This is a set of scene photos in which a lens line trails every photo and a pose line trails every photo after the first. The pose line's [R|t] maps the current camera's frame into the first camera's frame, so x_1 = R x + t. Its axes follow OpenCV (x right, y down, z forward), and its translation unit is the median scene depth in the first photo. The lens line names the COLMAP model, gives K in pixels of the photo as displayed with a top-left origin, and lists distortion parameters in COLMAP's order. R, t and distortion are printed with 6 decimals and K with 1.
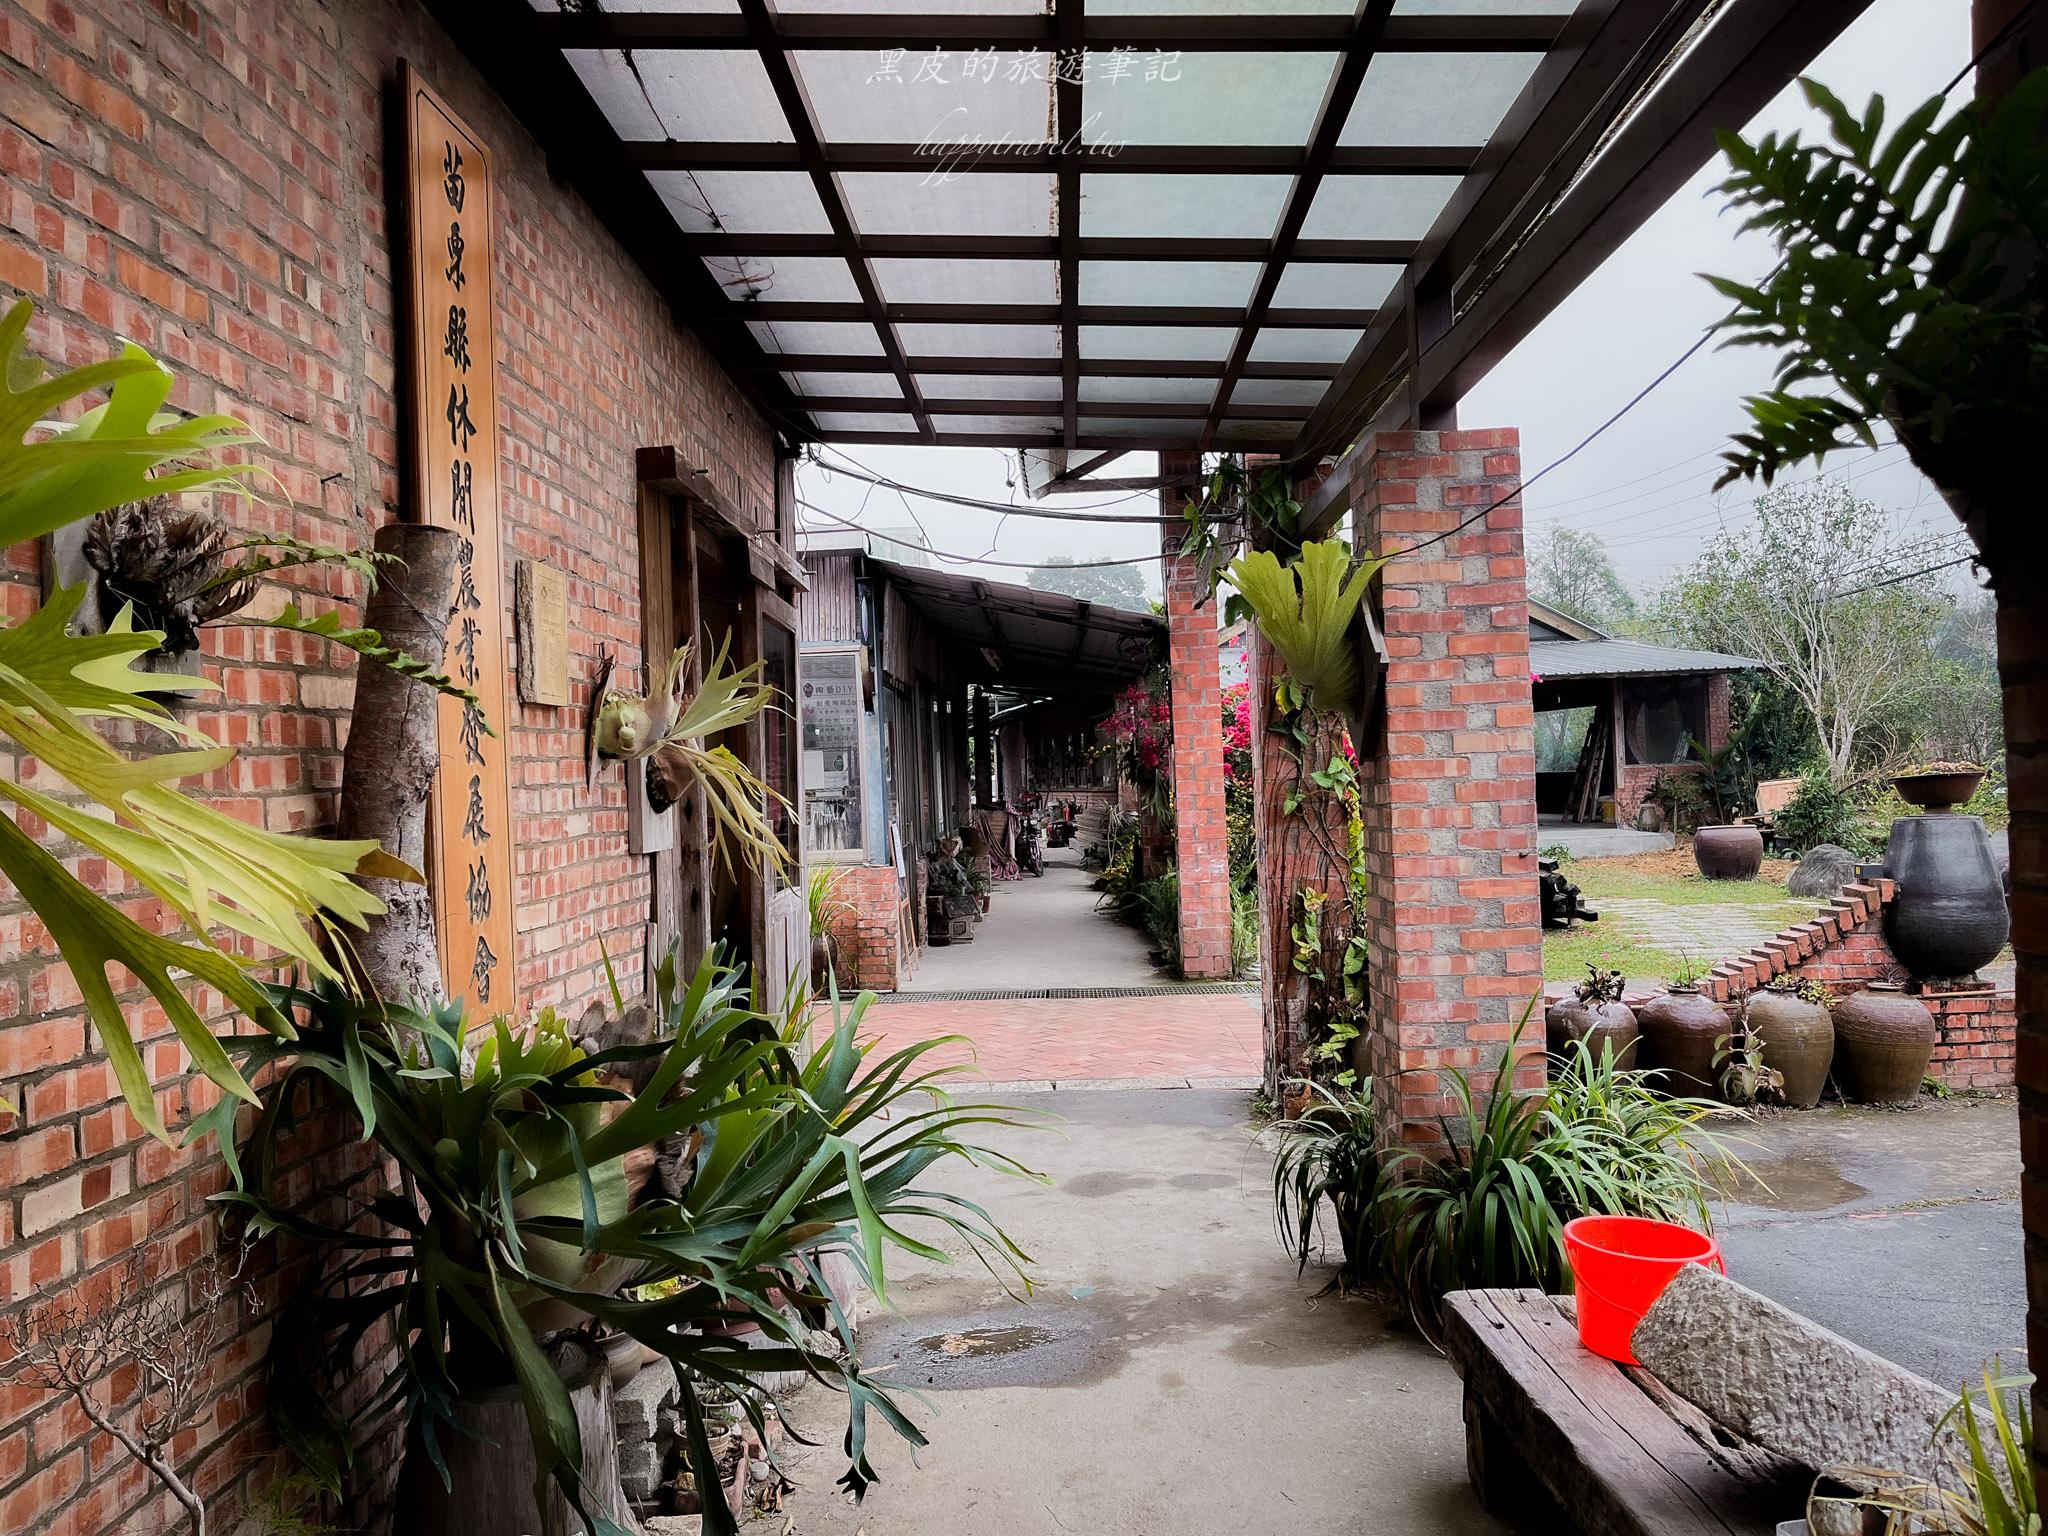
lens RADIAL K [[1557.0, 0, 1024.0], [0, 1557.0, 768.0], [0, 0, 1]] dist [-0.002787, -0.001120]
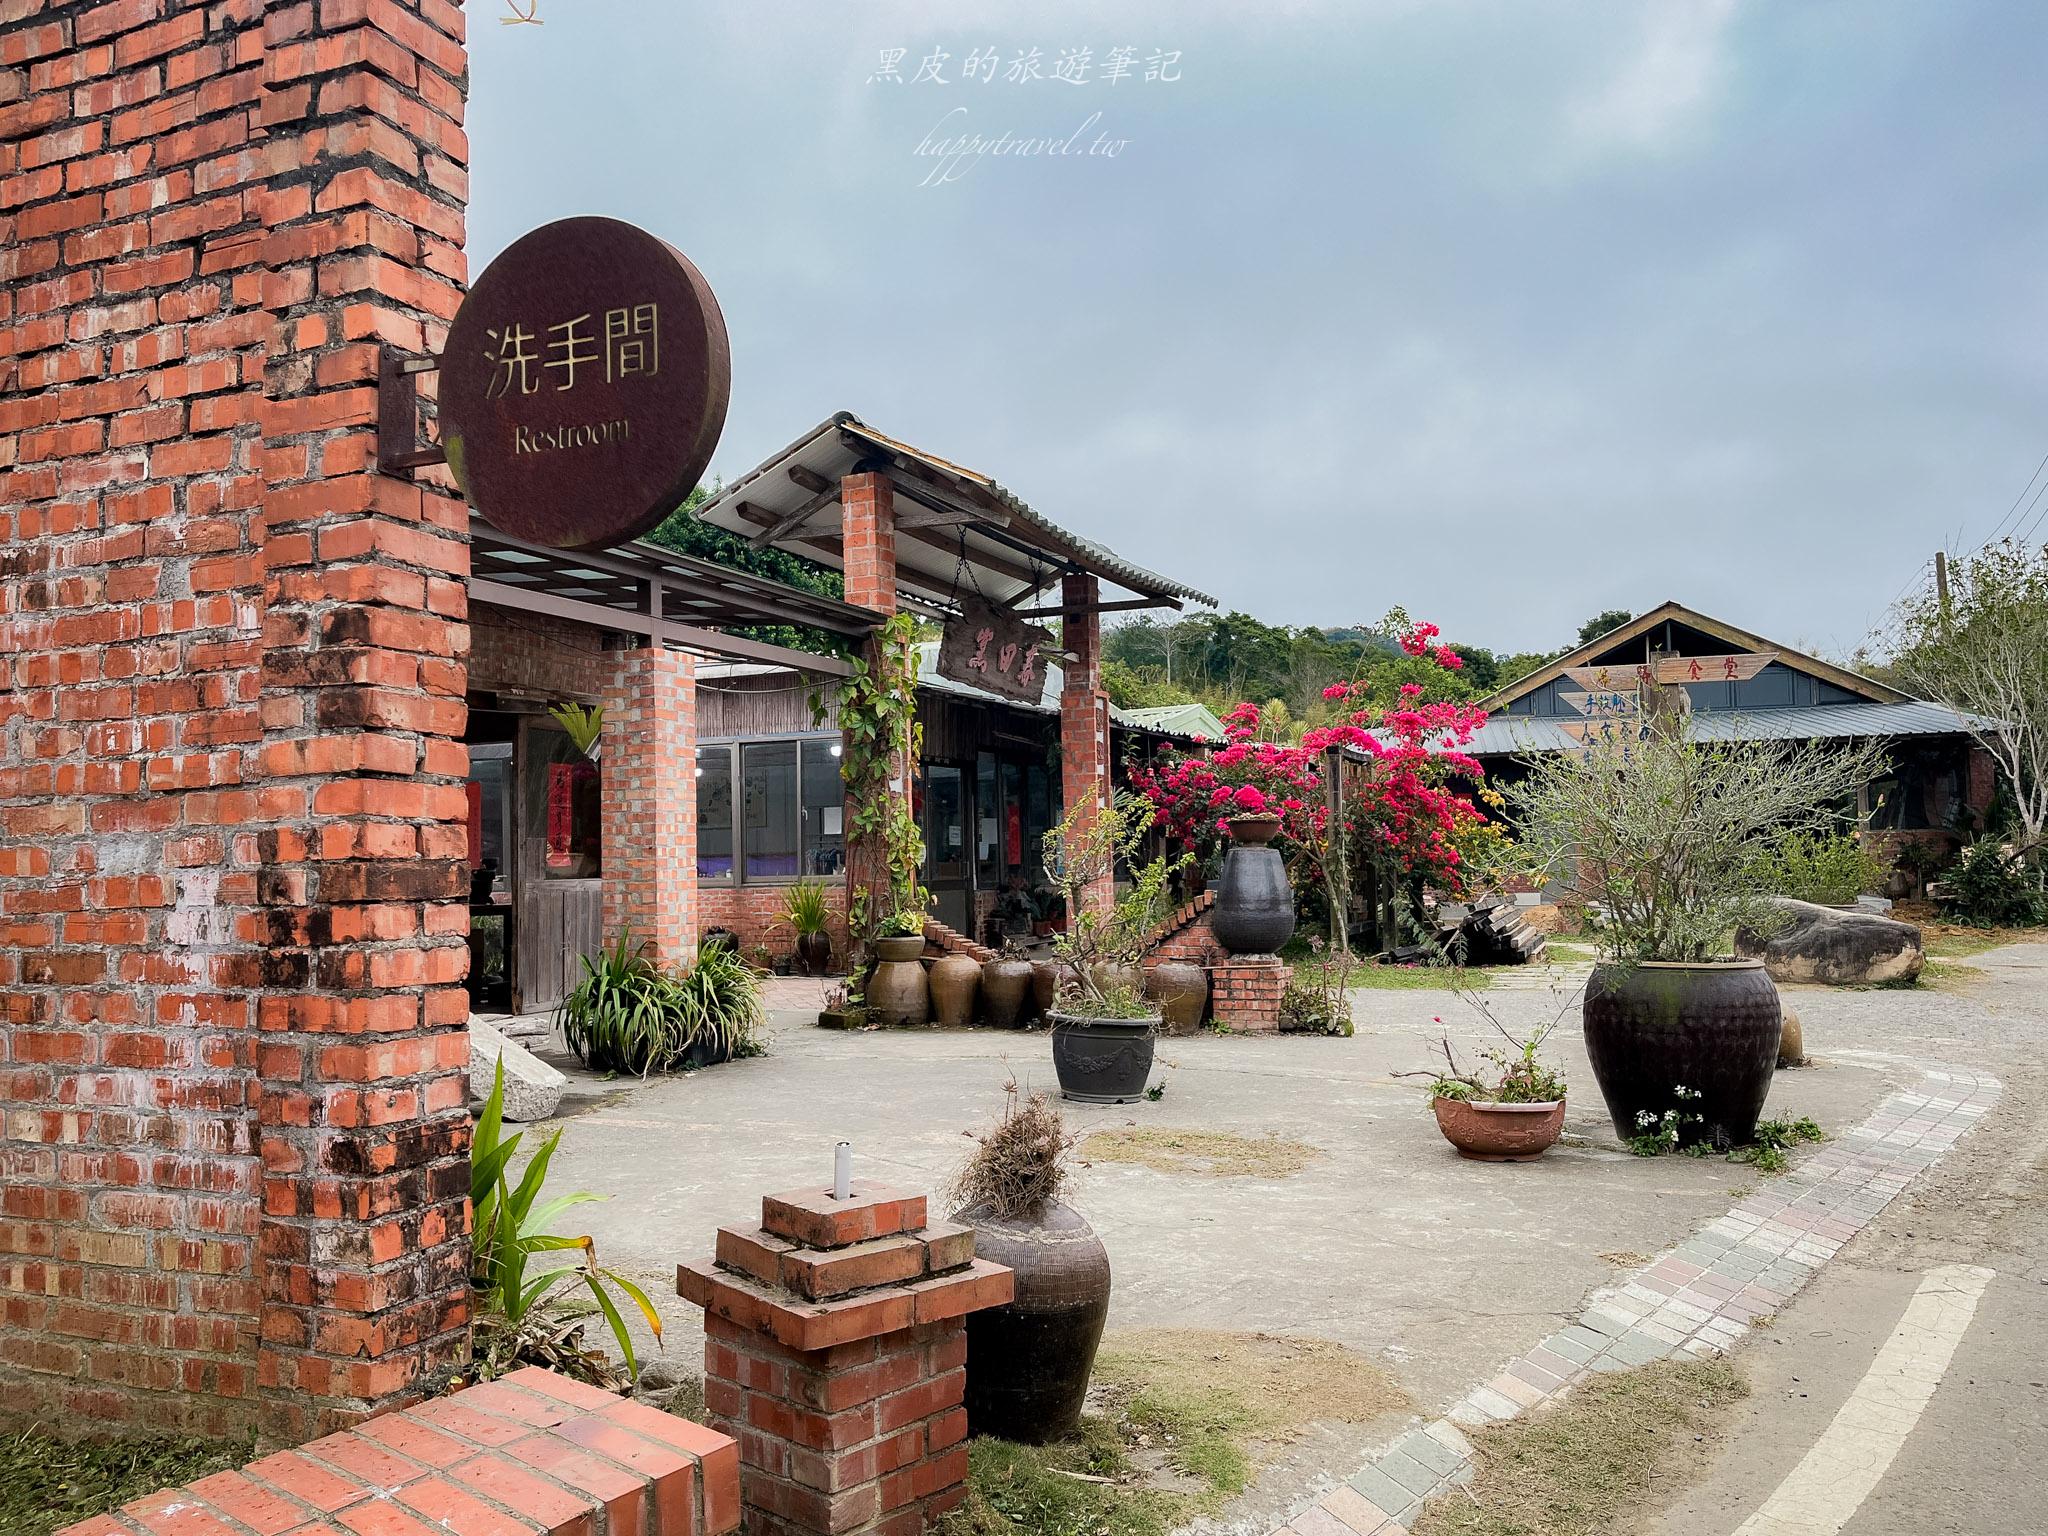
lens RADIAL K [[1557.0, 0, 1024.0], [0, 1557.0, 768.0], [0, 0, 1]] dist [-0.002787, -0.001120]
pose [[0.933213, -0.003078, -0.359309, 1.559277], [-0.011738, 0.999168, -0.039048, 0.023934], [0.359131, 0.040658, 0.932401, -0.806395]]
